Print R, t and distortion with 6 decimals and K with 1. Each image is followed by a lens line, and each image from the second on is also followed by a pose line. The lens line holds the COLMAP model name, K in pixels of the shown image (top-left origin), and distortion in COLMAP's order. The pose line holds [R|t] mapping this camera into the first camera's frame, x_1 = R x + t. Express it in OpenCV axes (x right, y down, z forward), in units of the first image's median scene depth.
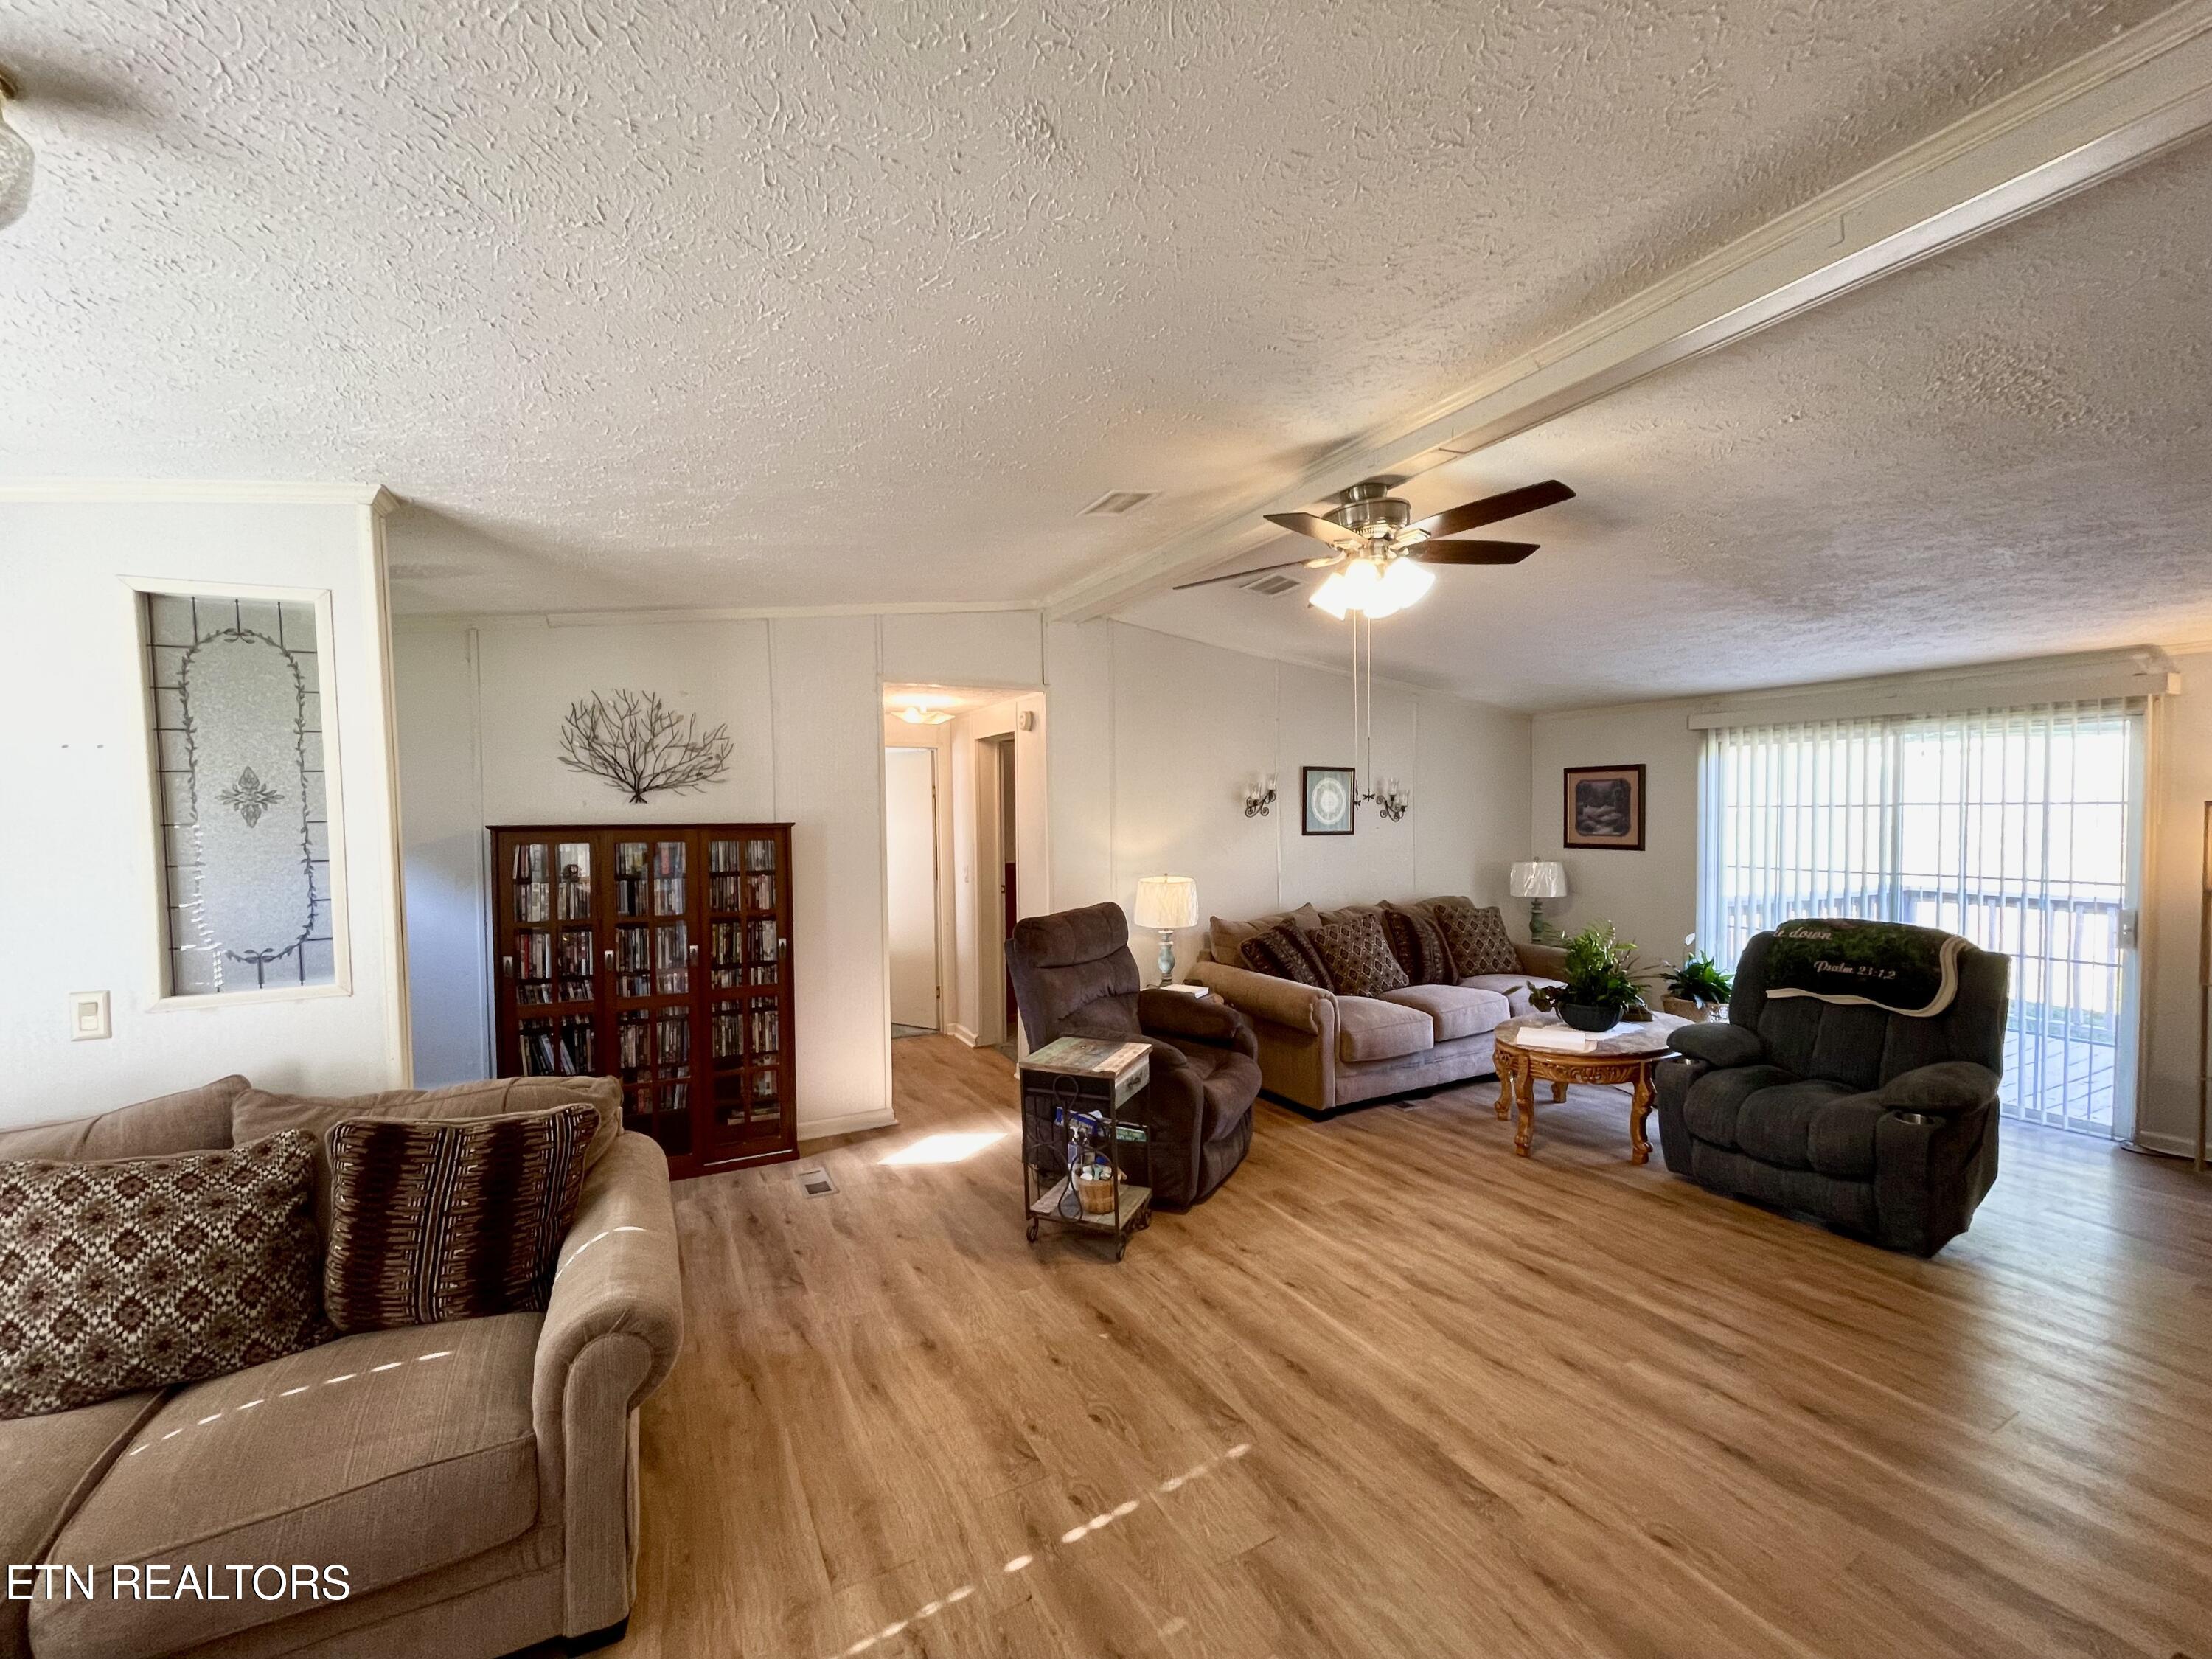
lens RADIAL K [[894.9, 0, 1101.2], [0, 894.9, 844.6], [0, 0, 1]] dist [-0.000100, -0.000016]
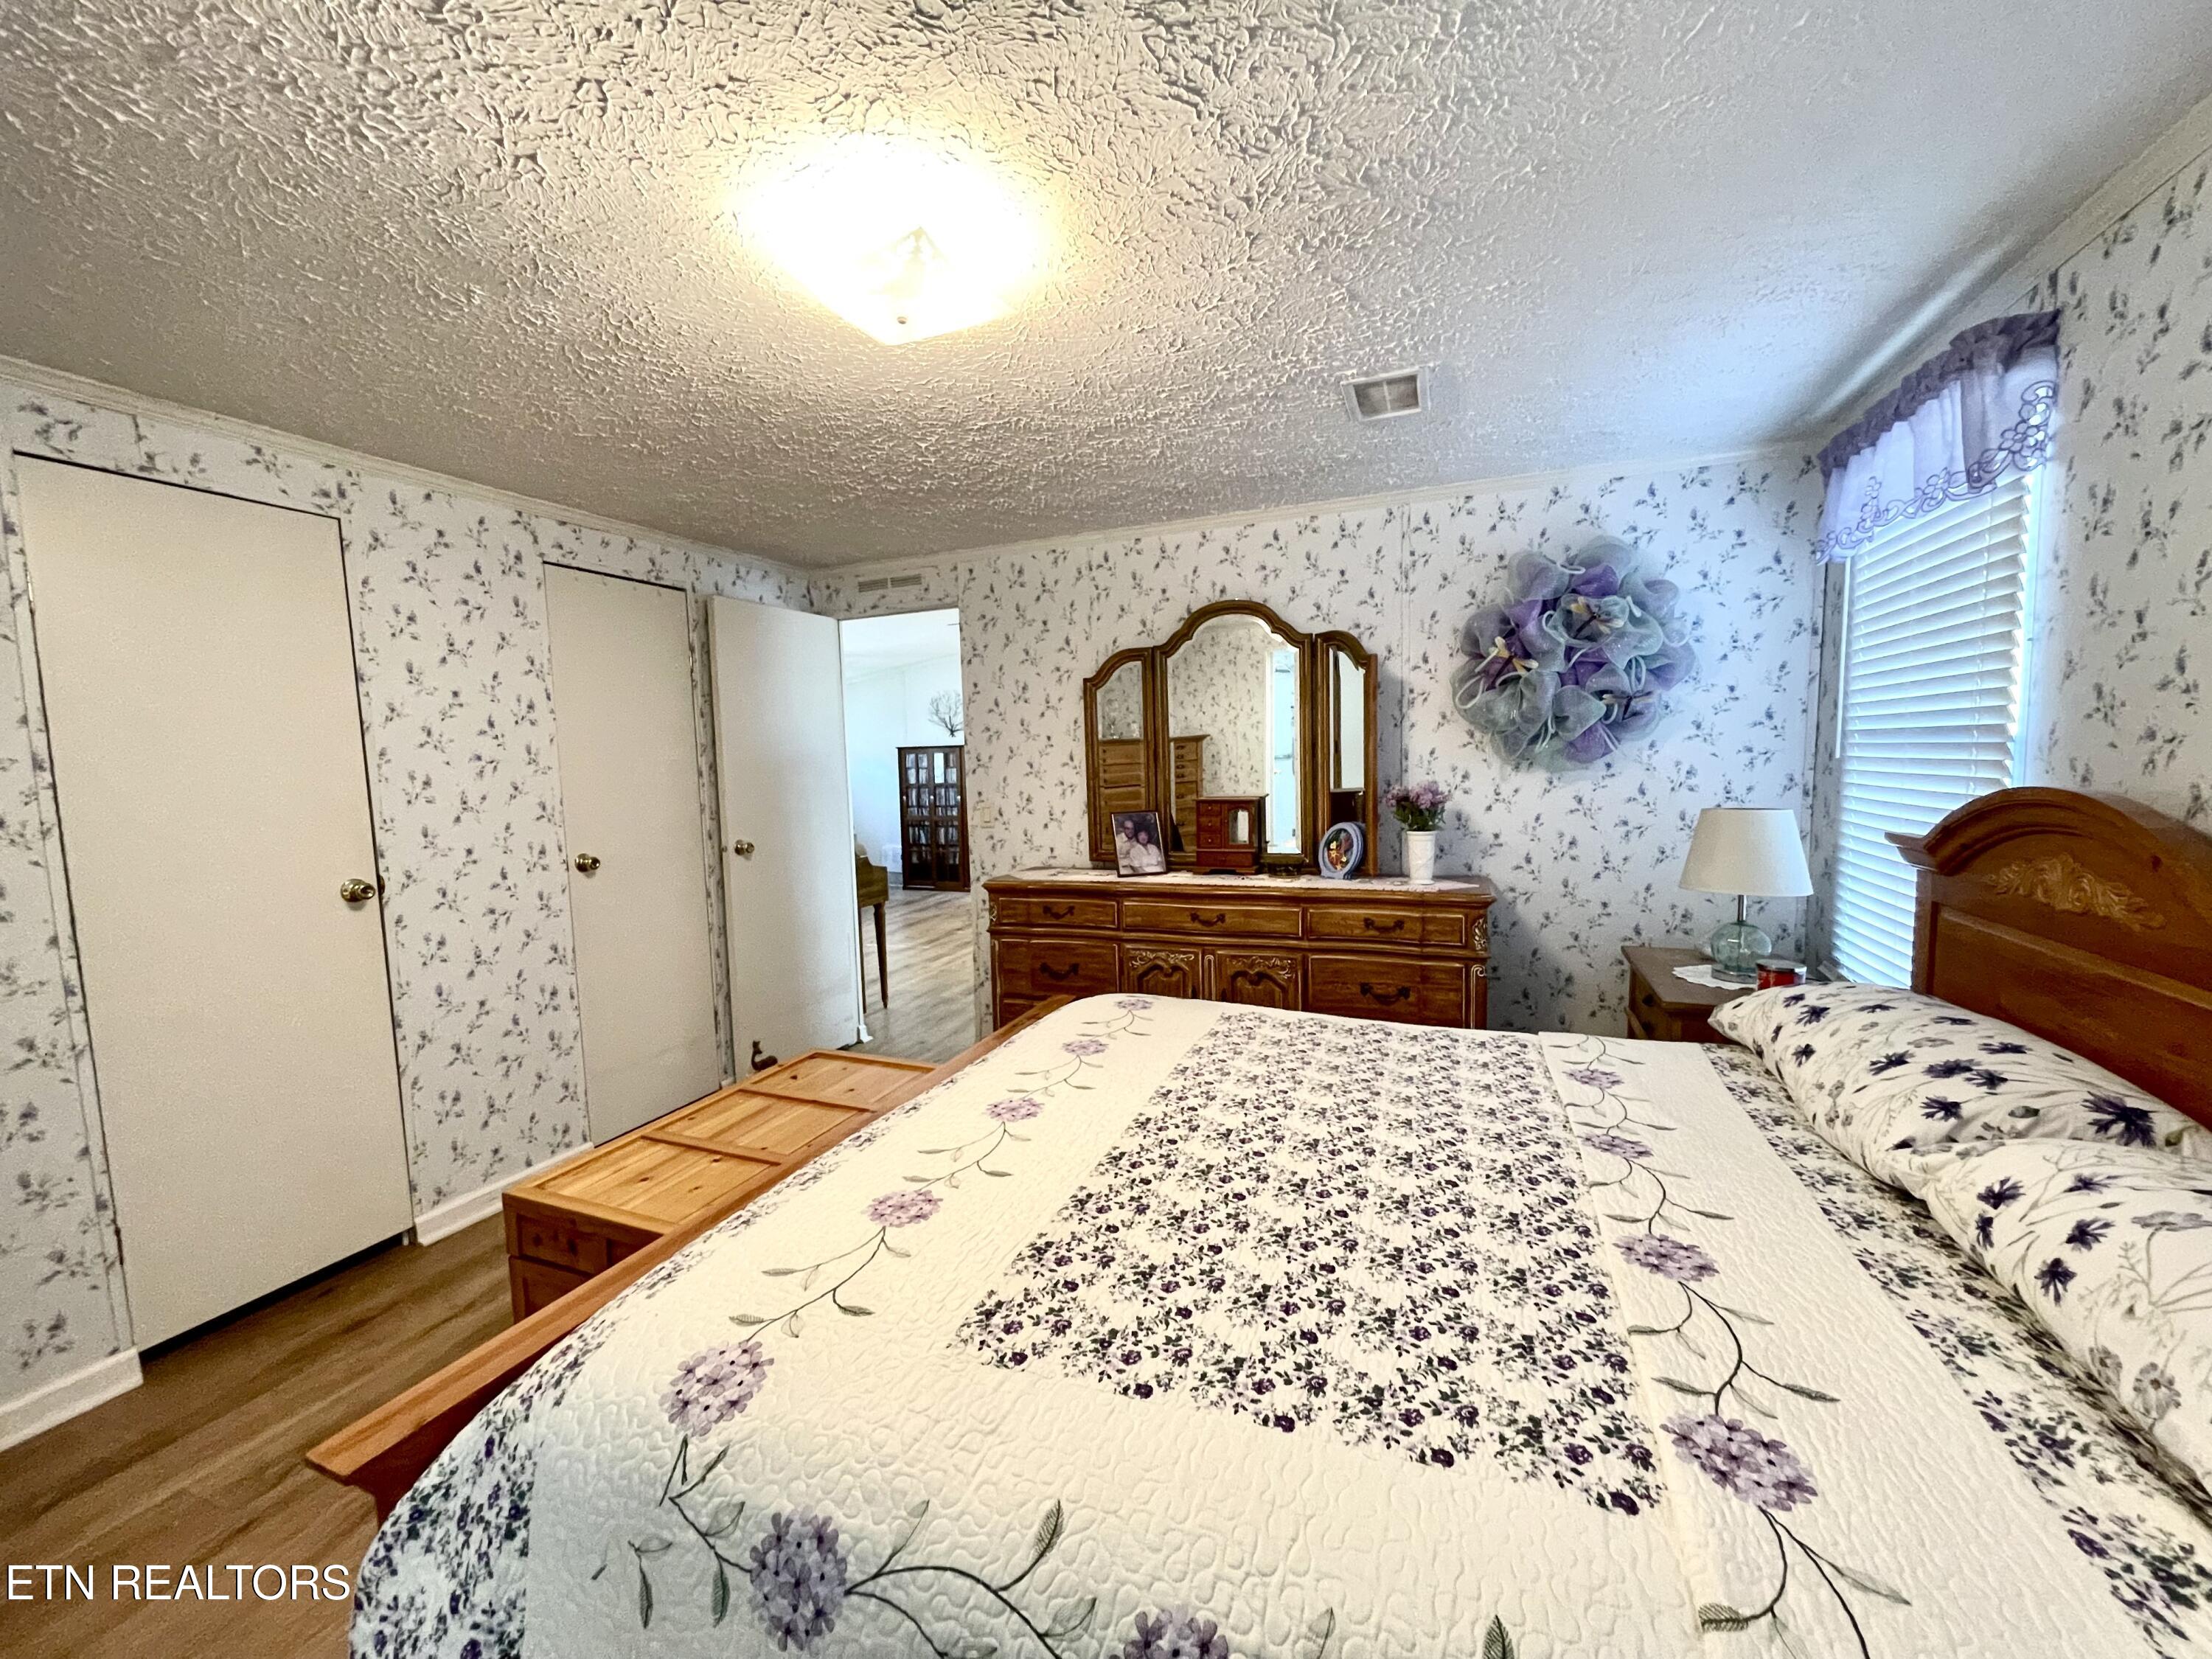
lens RADIAL K [[894.9, 0, 1103.7], [0, 894.9, 833.5], [0, 0, 1]] dist [-0.000100, -0.000016]
pose [[0.637634, 0.068196, -0.767315, 1.602088], [0.000073, 0.996068, 0.088588, -0.001873], [0.770339, -0.056543, 0.635122, -0.227373]]
